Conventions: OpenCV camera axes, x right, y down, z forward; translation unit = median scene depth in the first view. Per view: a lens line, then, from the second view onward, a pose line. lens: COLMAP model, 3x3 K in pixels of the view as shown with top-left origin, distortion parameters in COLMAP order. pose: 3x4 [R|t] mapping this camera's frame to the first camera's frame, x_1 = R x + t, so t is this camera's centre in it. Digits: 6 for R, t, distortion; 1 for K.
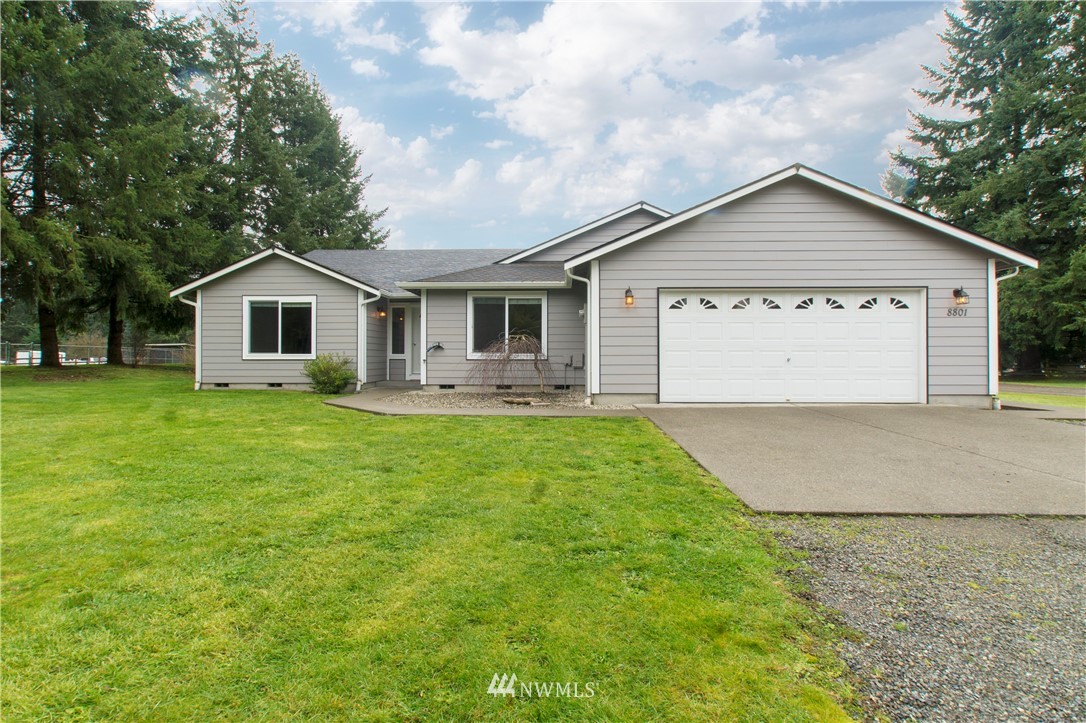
lens RADIAL K [[504.3, 0, 543.0], [0, 504.3, 361.5], [0, 0, 1]] dist [-0.000343, 0.000880]
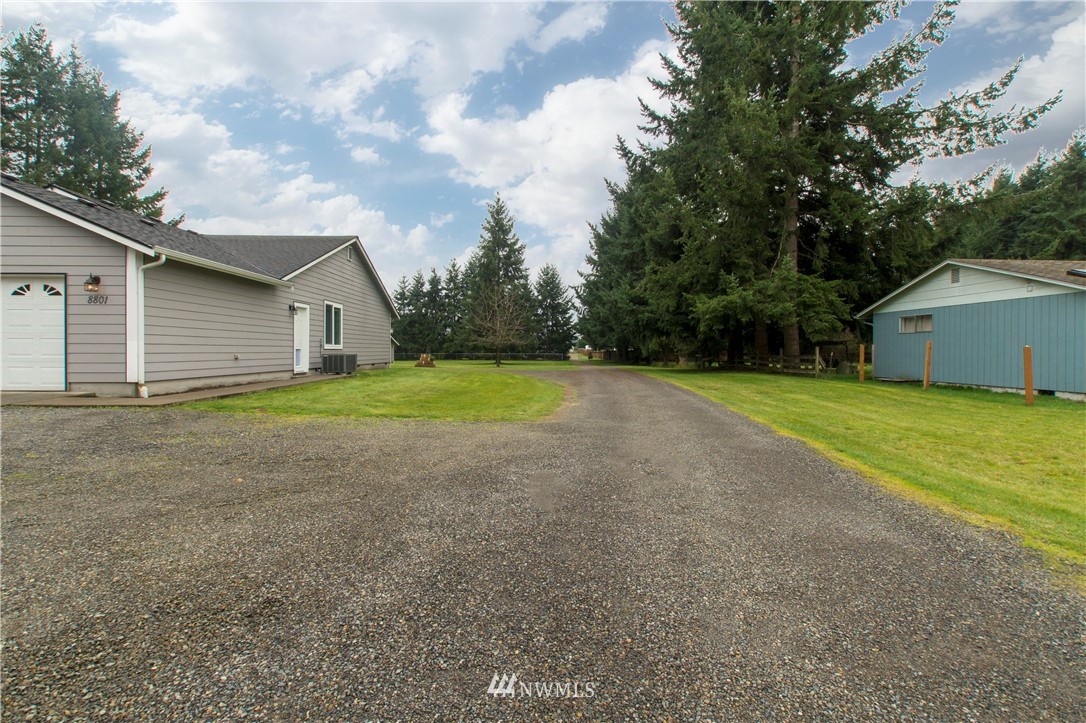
lens RADIAL K [[504.3, 0, 543.0], [0, 504.3, 361.5], [0, 0, 1]] dist [-0.000343, 0.000880]
pose [[0.998452, -0.000147, 0.055613, 1.612211], [-0.001075, 0.999759, 0.021940, 0.001473], [-0.055603, -0.021966, 0.998211, -0.043372]]
